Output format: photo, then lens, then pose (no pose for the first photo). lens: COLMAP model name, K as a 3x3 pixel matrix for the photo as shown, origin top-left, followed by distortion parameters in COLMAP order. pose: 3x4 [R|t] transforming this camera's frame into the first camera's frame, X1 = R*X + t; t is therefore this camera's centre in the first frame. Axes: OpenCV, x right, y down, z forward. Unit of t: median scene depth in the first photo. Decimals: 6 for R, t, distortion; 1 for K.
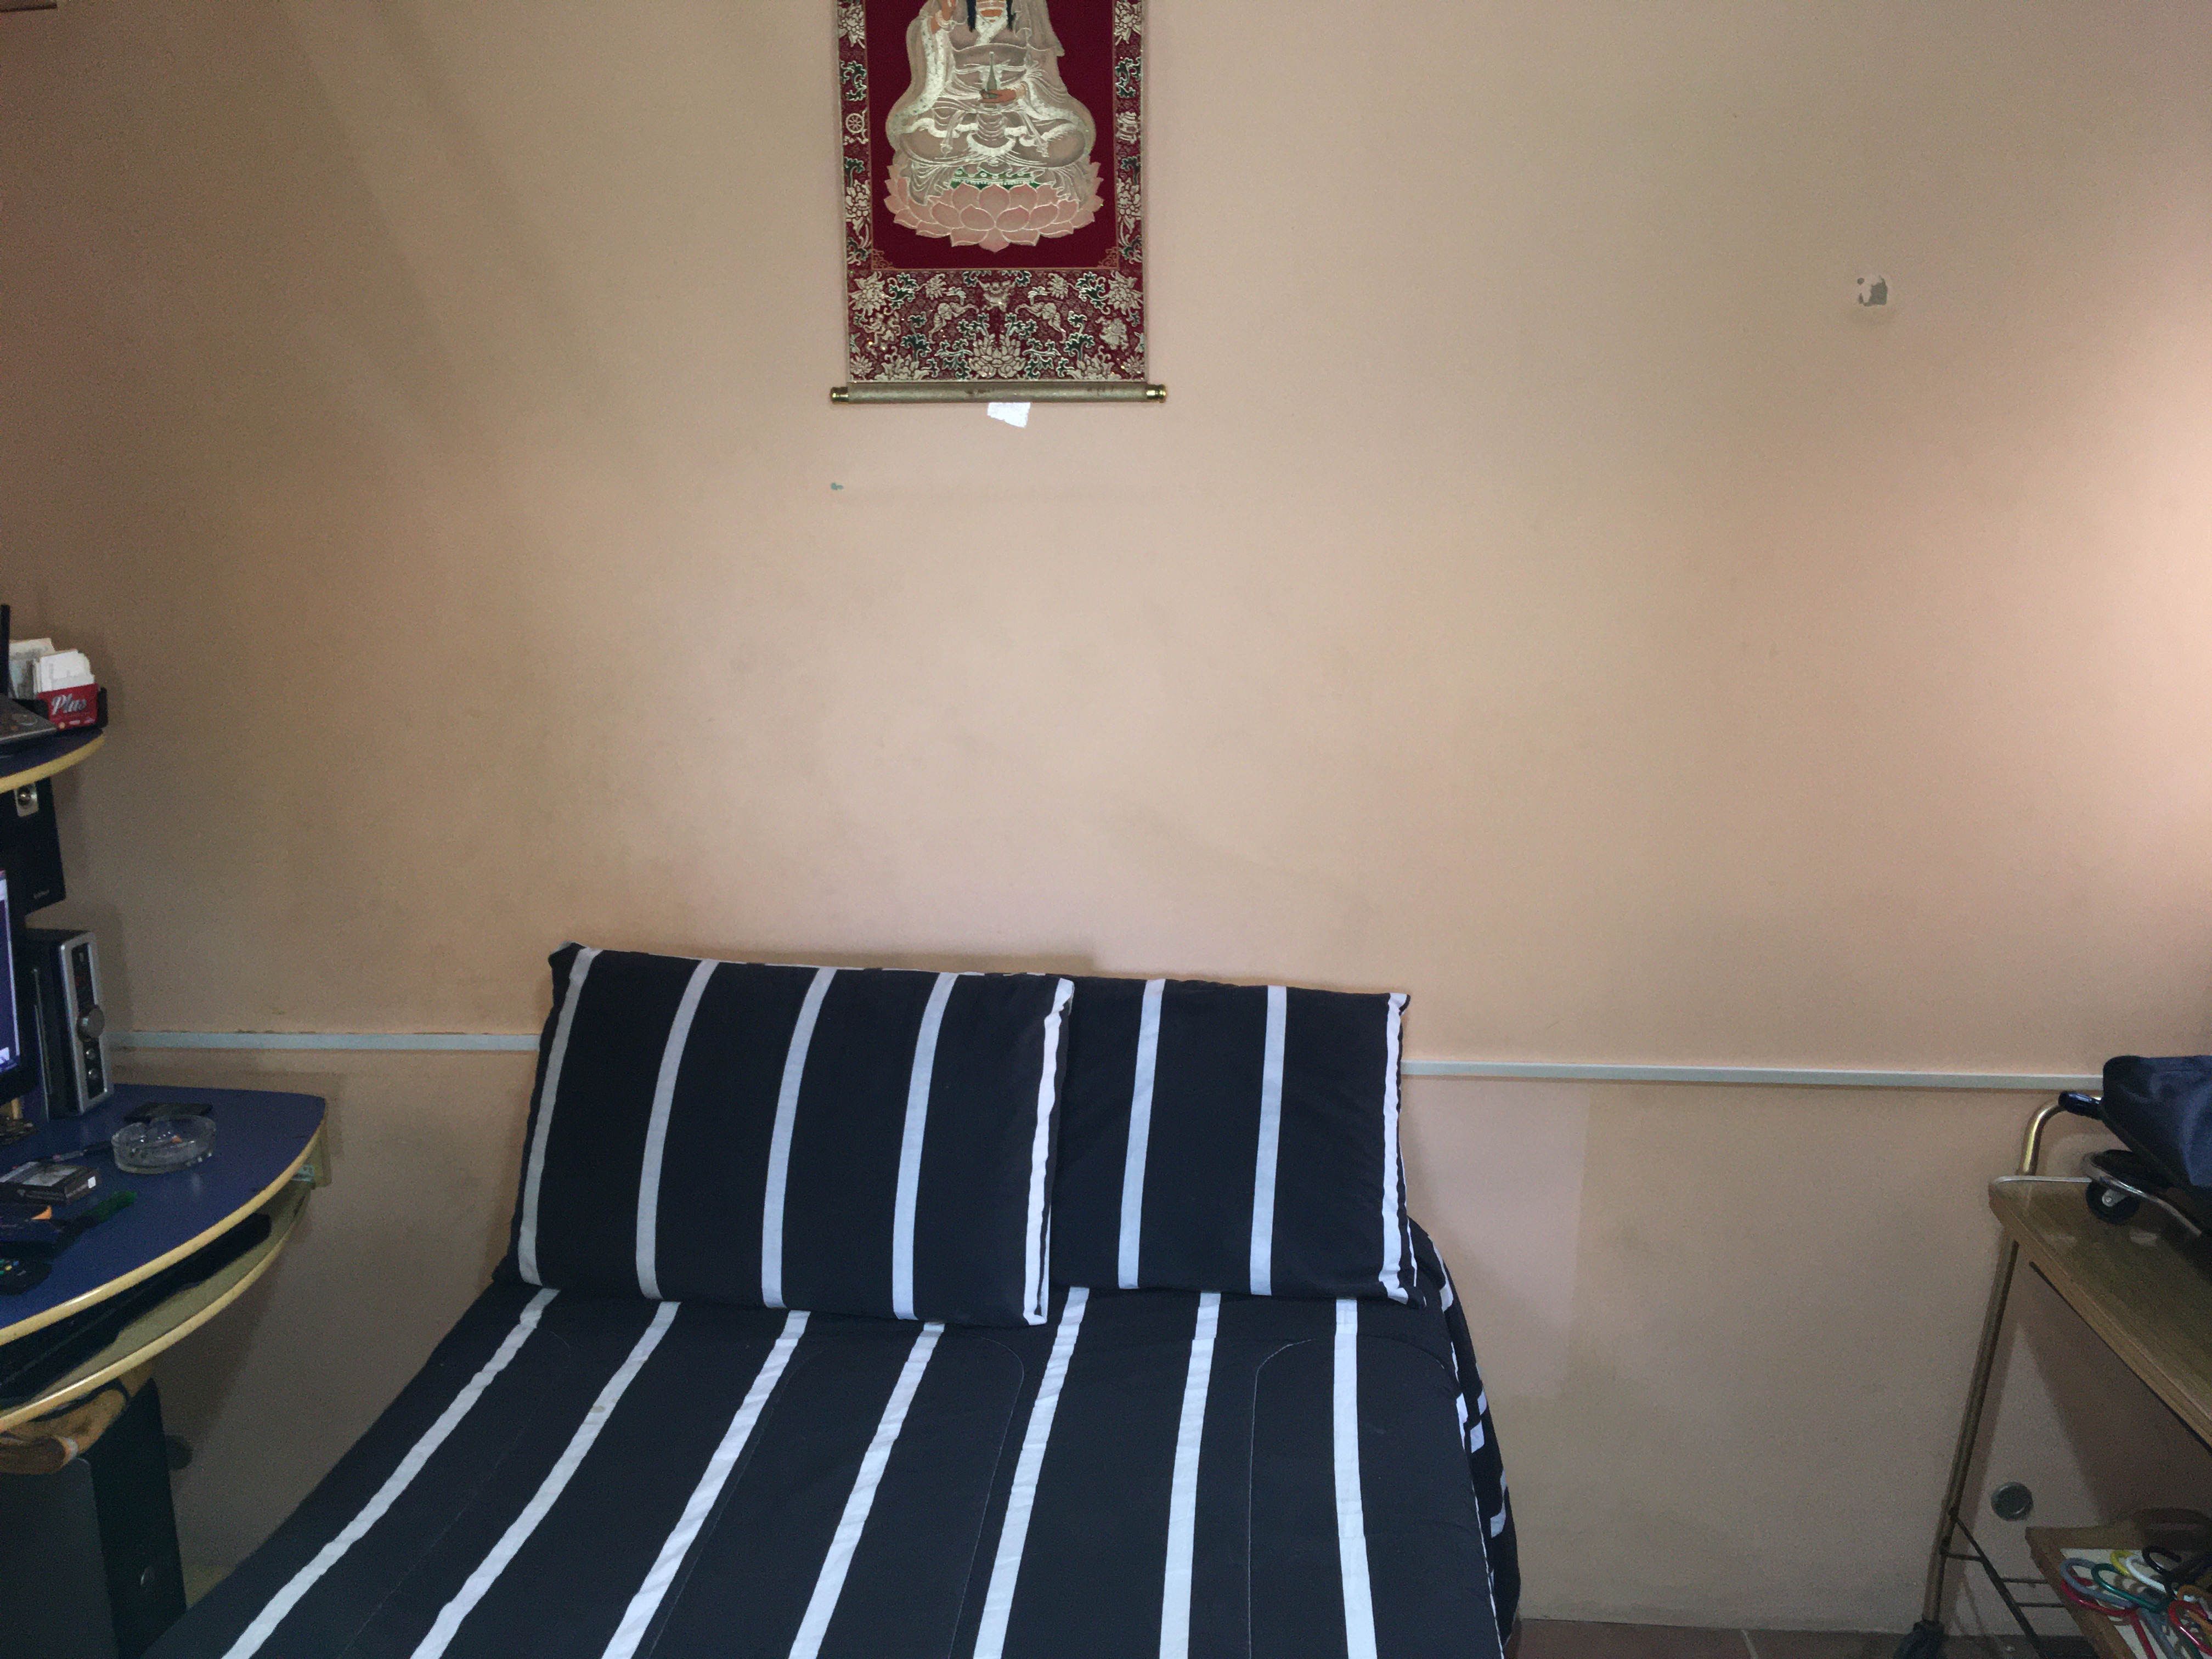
lens RADIAL K [[1862.4, 0, 1110.4], [0, 1862.4, 841.9], [0, 0, 1]] dist [0.106834, -0.162889]
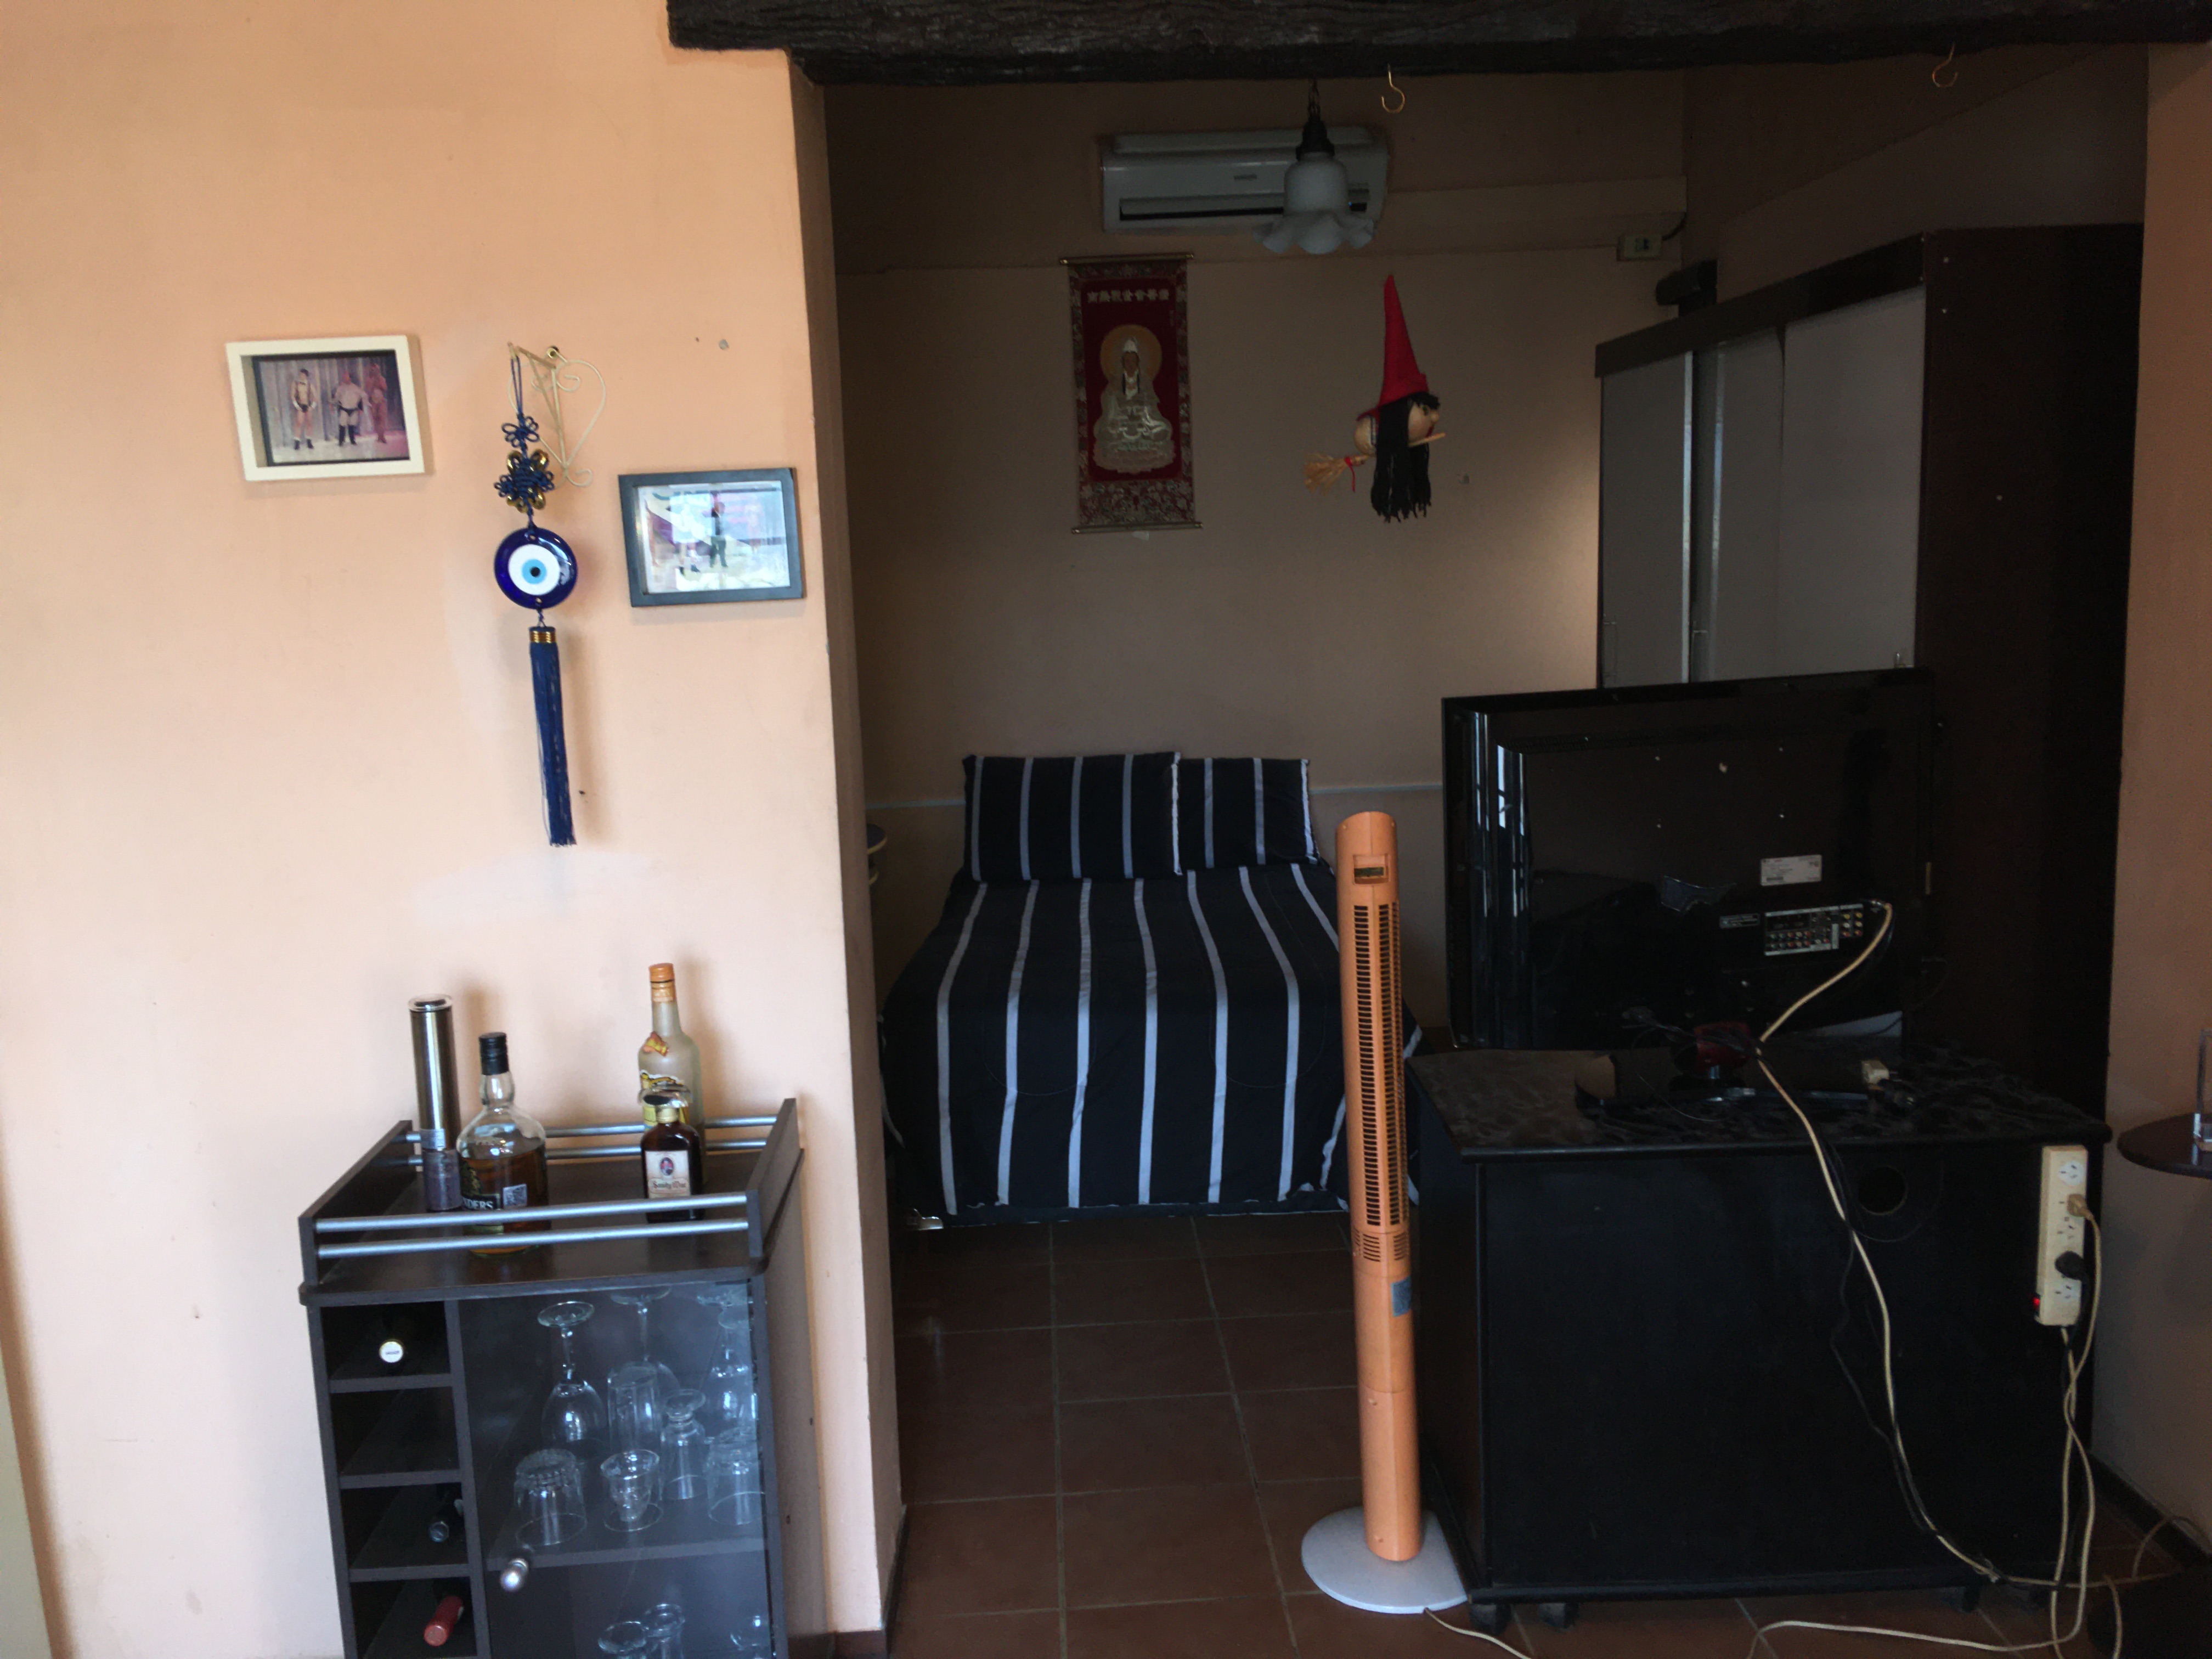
lens RADIAL K [[1862.4, 0, 1110.4], [0, 1862.4, 841.9], [0, 0, 1]] dist [0.106834, -0.162889]
pose [[0.994882, -0.054611, 0.085020, -0.343512], [0.059866, 0.996369, -0.060538, 0.349588], [-0.081405, 0.065318, 0.994538, -1.545505]]
